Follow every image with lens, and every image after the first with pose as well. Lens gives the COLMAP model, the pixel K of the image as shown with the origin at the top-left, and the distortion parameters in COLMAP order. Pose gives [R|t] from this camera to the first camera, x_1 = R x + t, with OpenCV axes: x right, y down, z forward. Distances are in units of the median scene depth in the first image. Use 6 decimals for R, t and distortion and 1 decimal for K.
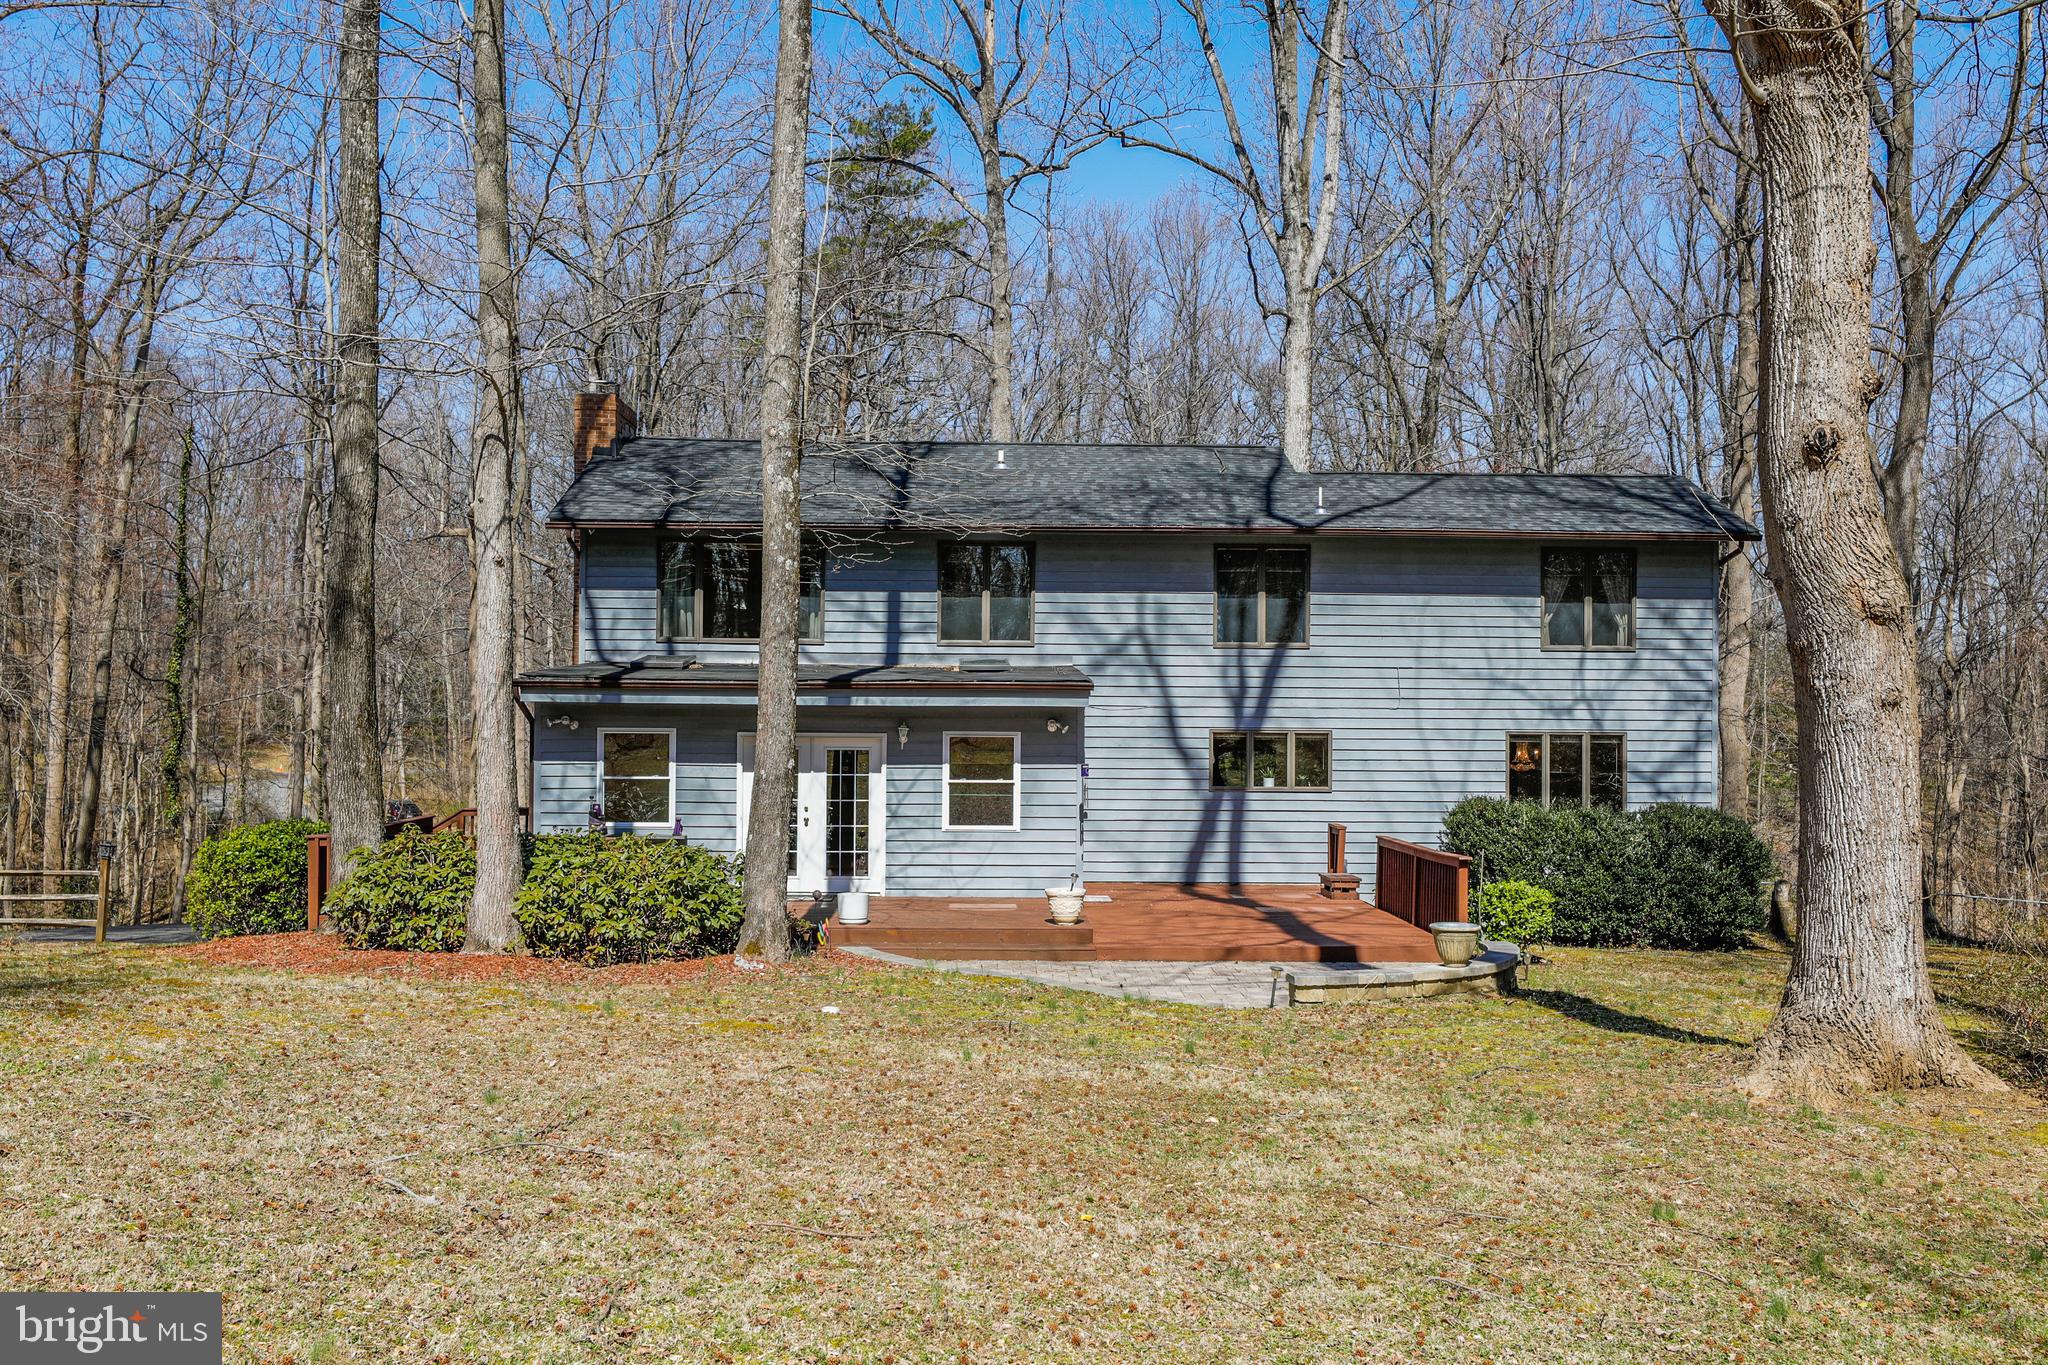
lens RADIAL K [[1807.5, 0, 1021.6], [0, 1807.5, 688.9], [0, 0, 1]] dist [0.008125, 0.003188]
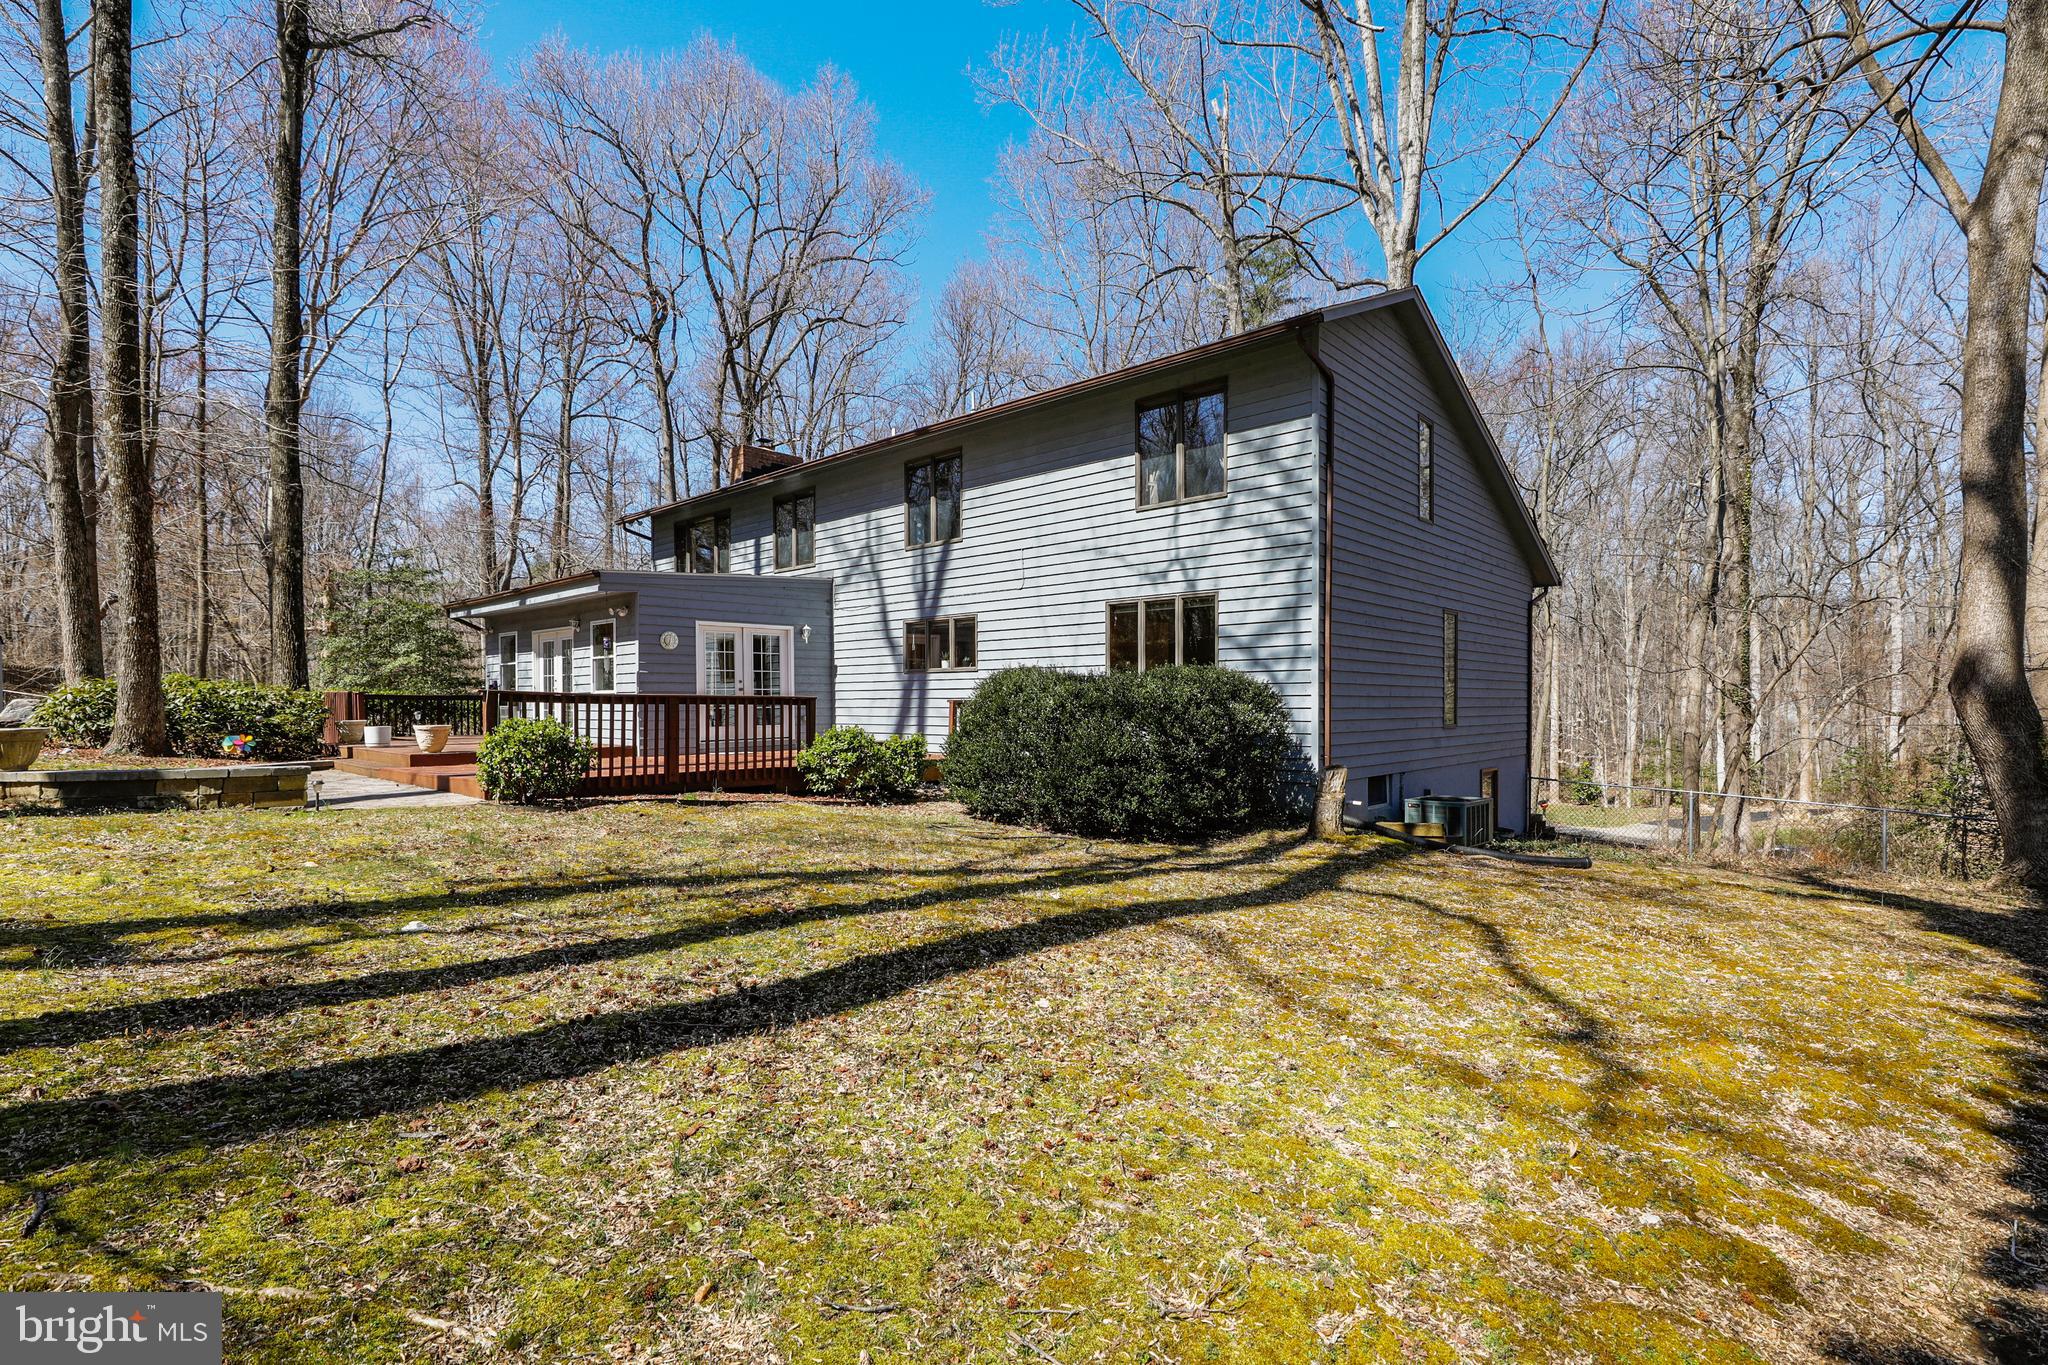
lens RADIAL K [[935.0, 0, 1035.1], [0, 935.0, 696.3], [0, 0, 1]] dist [0.004983, 0.001683]
pose [[0.714224, -0.013221, -0.699793, 0.586053], [0.016642, 0.999860, -0.001905, 0.073780], [0.699720, -0.010285, 0.714343, 0.622164]]
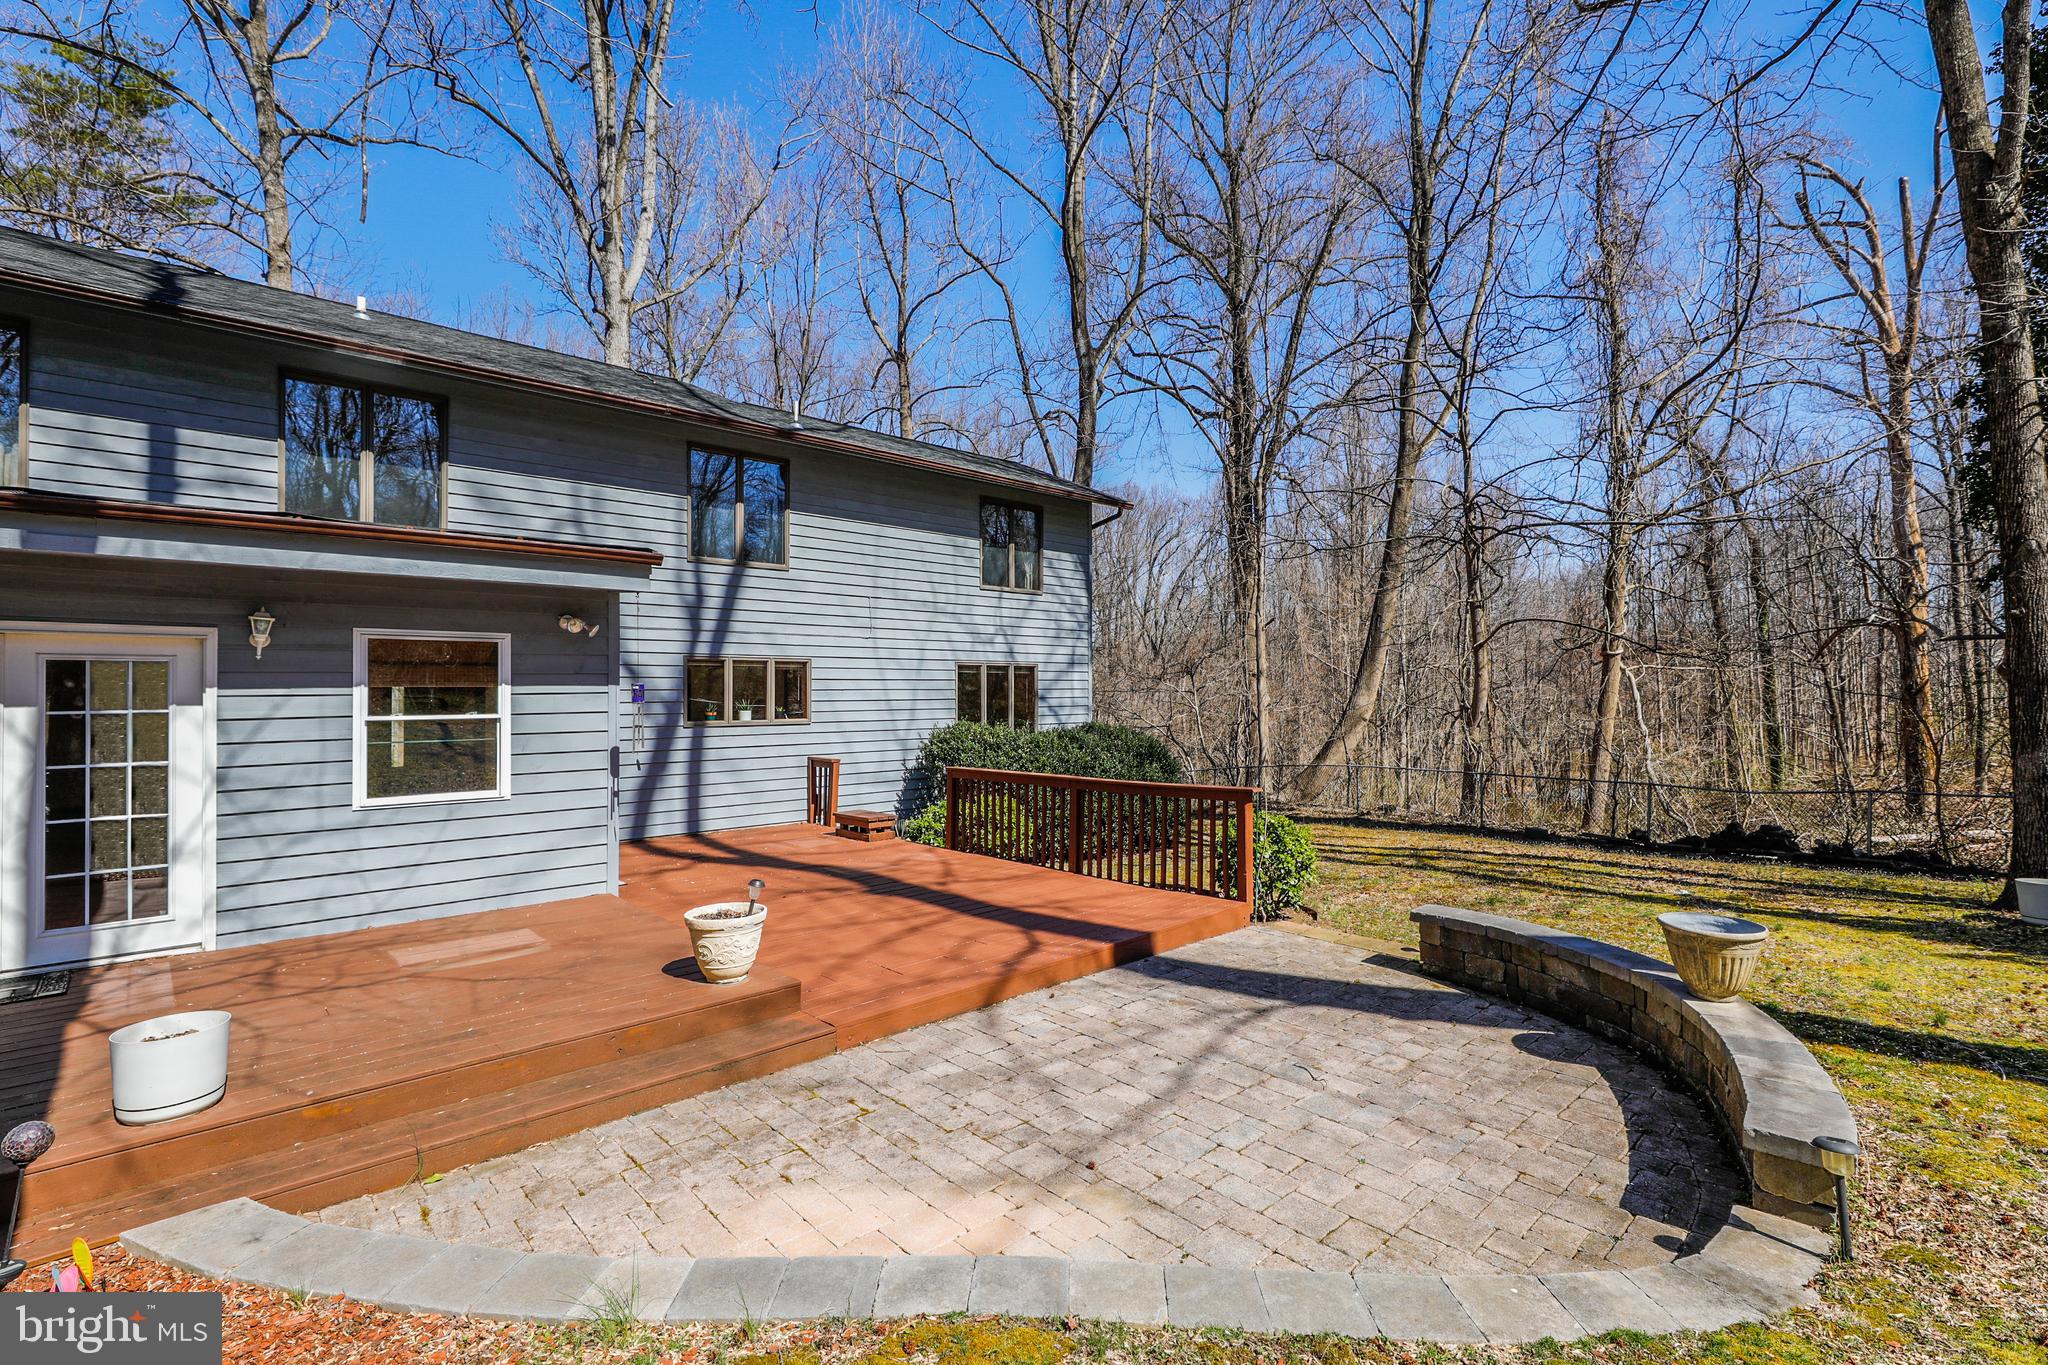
lens RADIAL K [[935.0, 0, 1019.6], [0, 935.0, 678.6], [0, 0, 1]] dist [0.004983, 0.001683]
pose [[0.757929, -0.003709, 0.652327, -0.063979], [0.005030, 0.999987, -0.000160, 0.034026], [-0.652318, 0.003402, 0.757938, 0.556261]]
